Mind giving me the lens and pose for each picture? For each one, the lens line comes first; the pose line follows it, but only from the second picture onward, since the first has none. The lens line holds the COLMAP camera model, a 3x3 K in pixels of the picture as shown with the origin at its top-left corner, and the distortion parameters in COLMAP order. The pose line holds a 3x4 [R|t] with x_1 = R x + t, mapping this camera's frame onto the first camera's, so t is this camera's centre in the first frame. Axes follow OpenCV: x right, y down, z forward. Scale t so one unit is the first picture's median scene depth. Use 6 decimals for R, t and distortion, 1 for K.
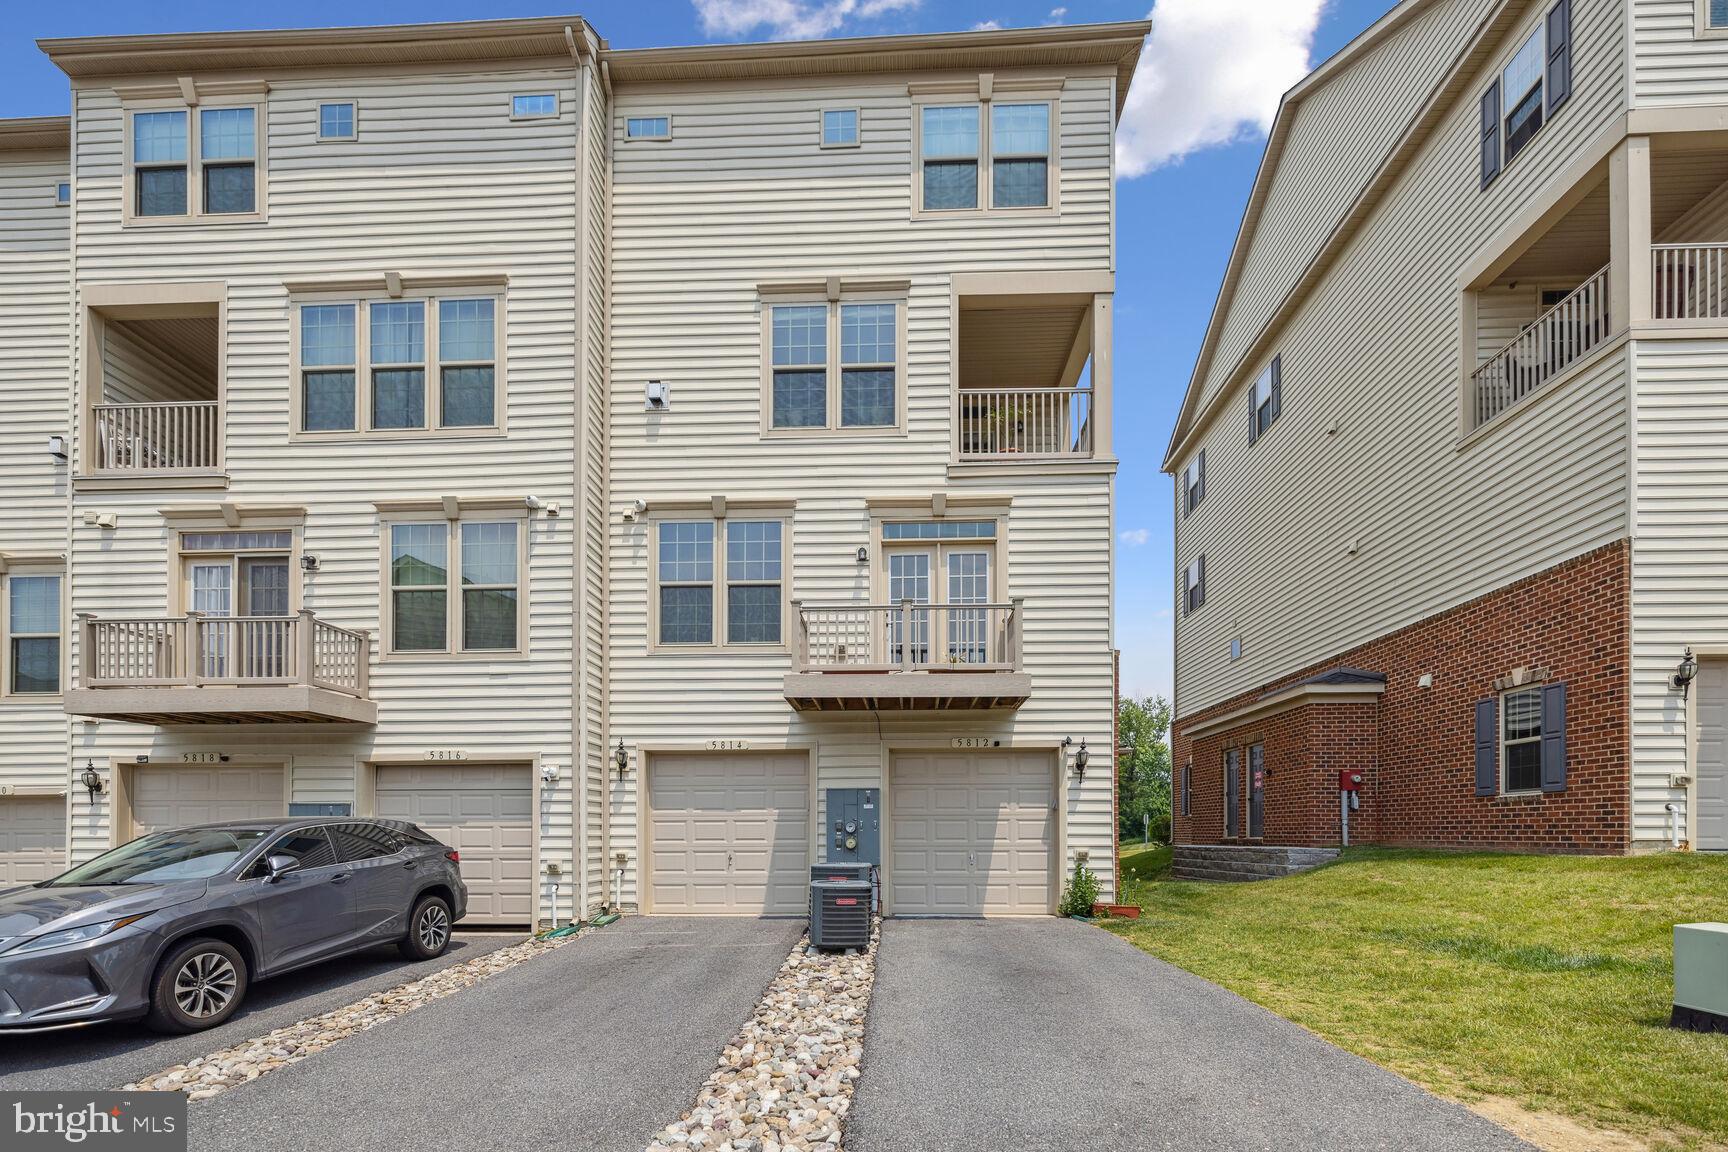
lens RADIAL K [[721.7, 0, 849.3], [0, 721.7, 528.3], [0, 0, 1]] dist [0.000461, -0.000005]
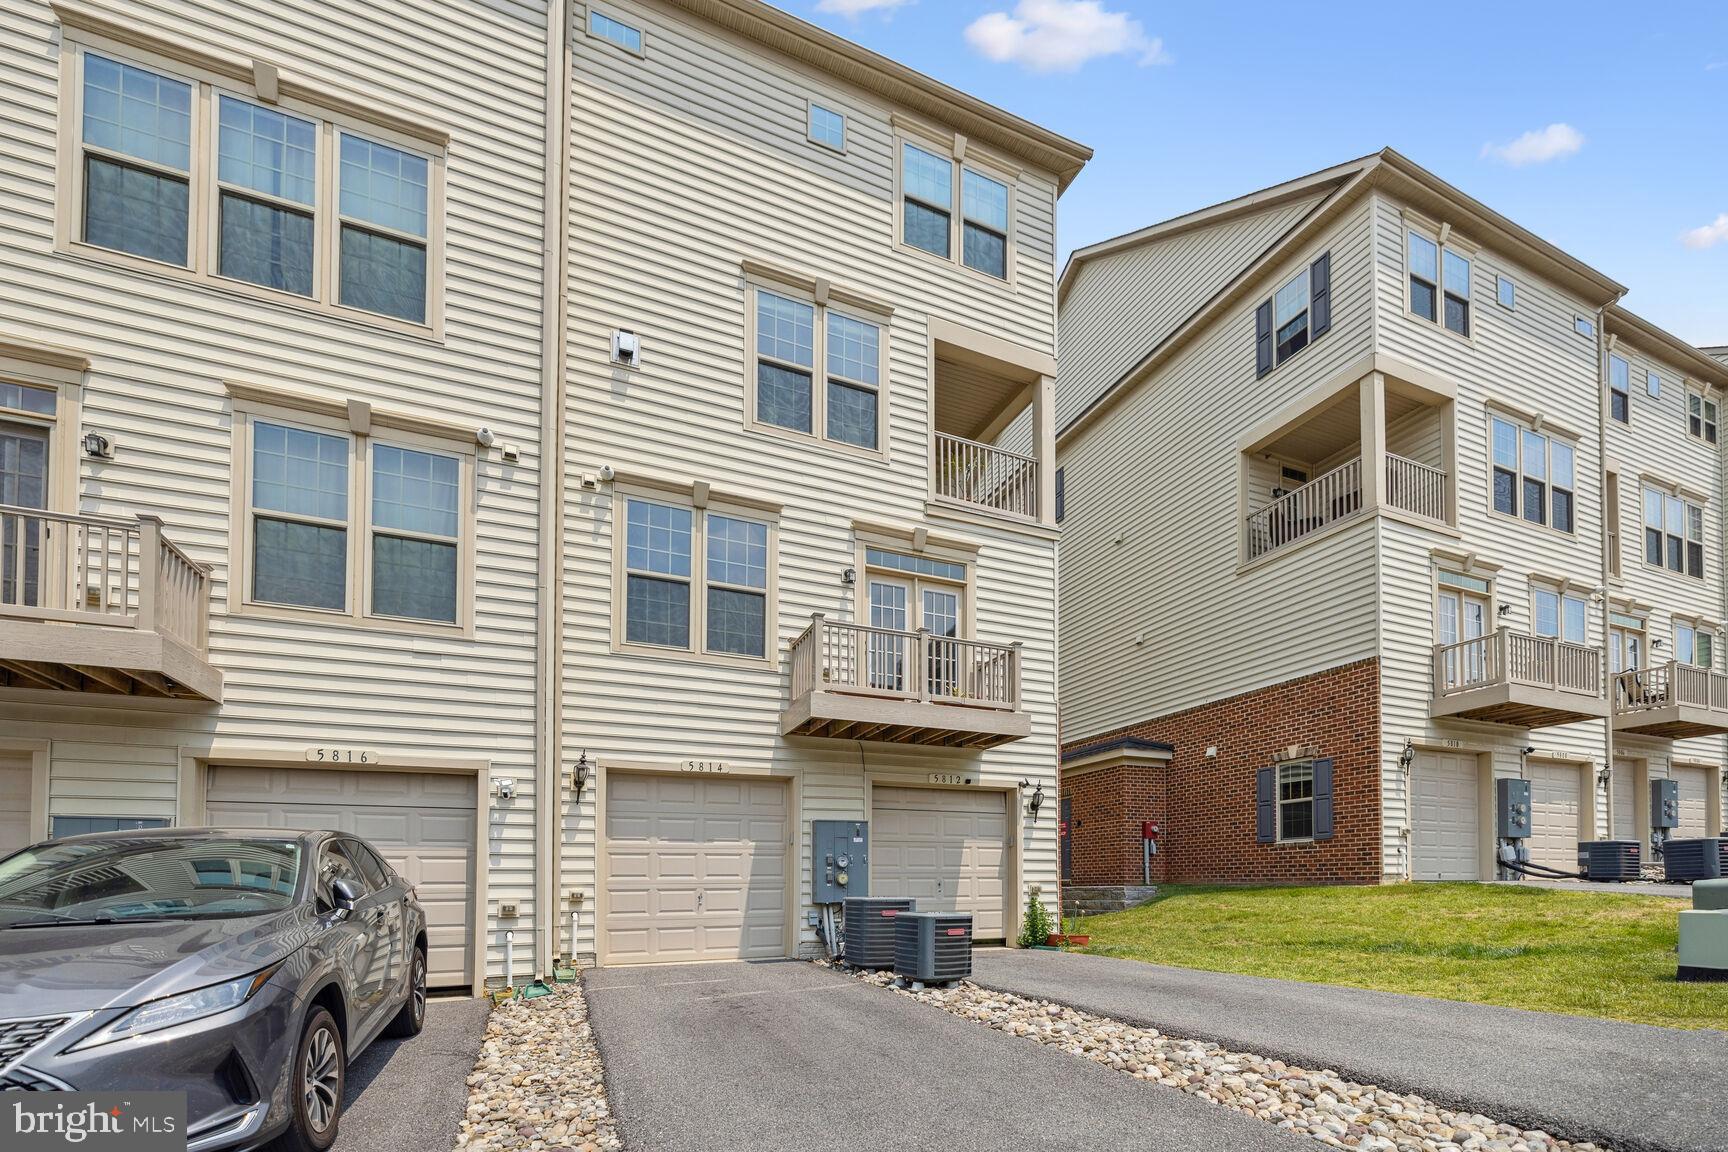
lens RADIAL K [[738.3, 0, 867.1], [0, 738.3, 573.8], [0, 0, 1]] dist [0.000931, 0.000052]
pose [[0.896893, 0.166965, 0.409518, -0.372308], [-0.164832, 0.985478, -0.040789, 0.071612], [-0.410381, -0.030918, 0.911390, 0.113393]]
